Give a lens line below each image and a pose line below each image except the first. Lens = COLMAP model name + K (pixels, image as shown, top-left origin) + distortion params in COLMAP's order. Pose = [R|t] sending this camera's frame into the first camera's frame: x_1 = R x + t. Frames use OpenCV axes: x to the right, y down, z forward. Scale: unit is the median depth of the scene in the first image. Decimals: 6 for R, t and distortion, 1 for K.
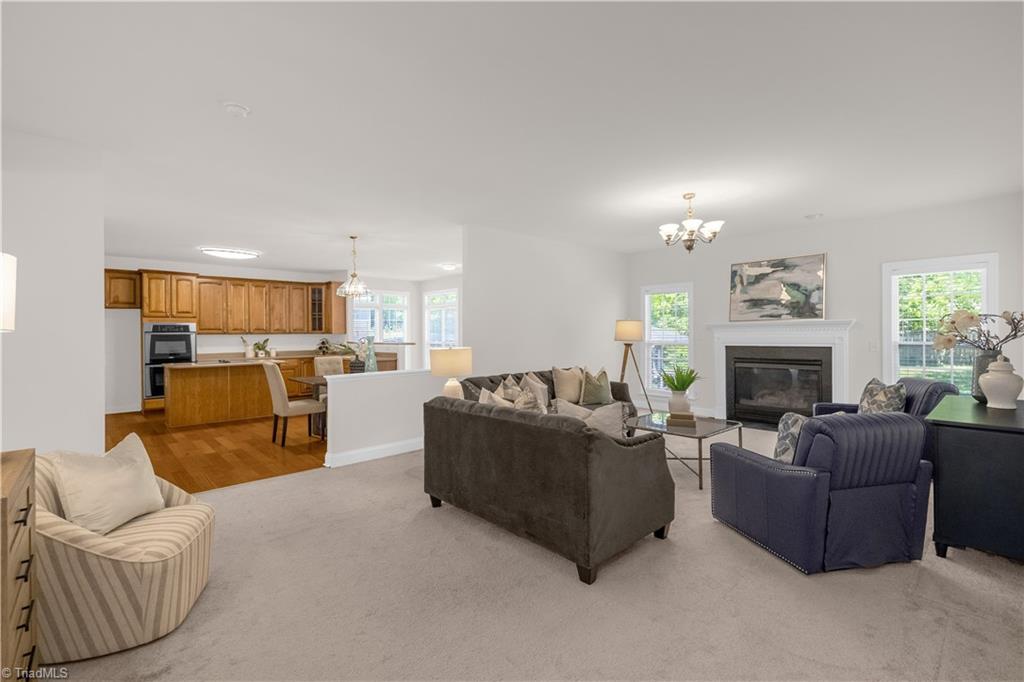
lens RADIAL K [[445.4, 0, 508.0], [0, 445.4, 332.7], [0, 0, 1]] dist [-0.000125, -0.000085]
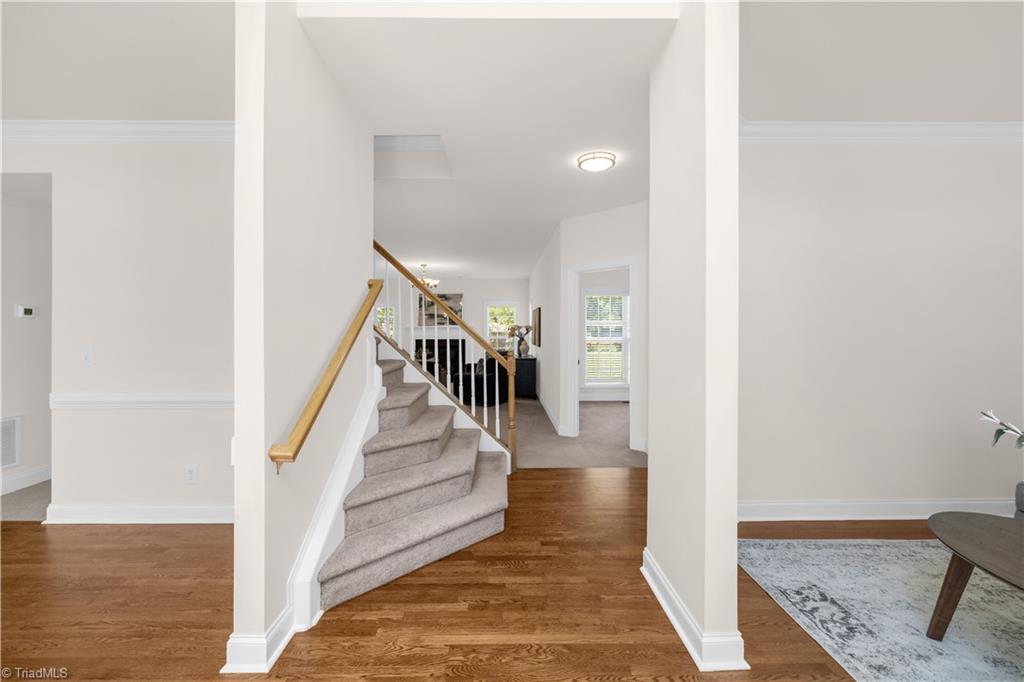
lens RADIAL K [[445.4, 0, 508.0], [0, 445.4, 332.7], [0, 0, 1]] dist [-0.000125, -0.000085]
pose [[0.661963, 0.008965, 0.749483, -0.673215], [-0.006516, 0.999960, -0.006206, 0.011846], [-0.749508, -0.000776, 0.661995, -0.503868]]
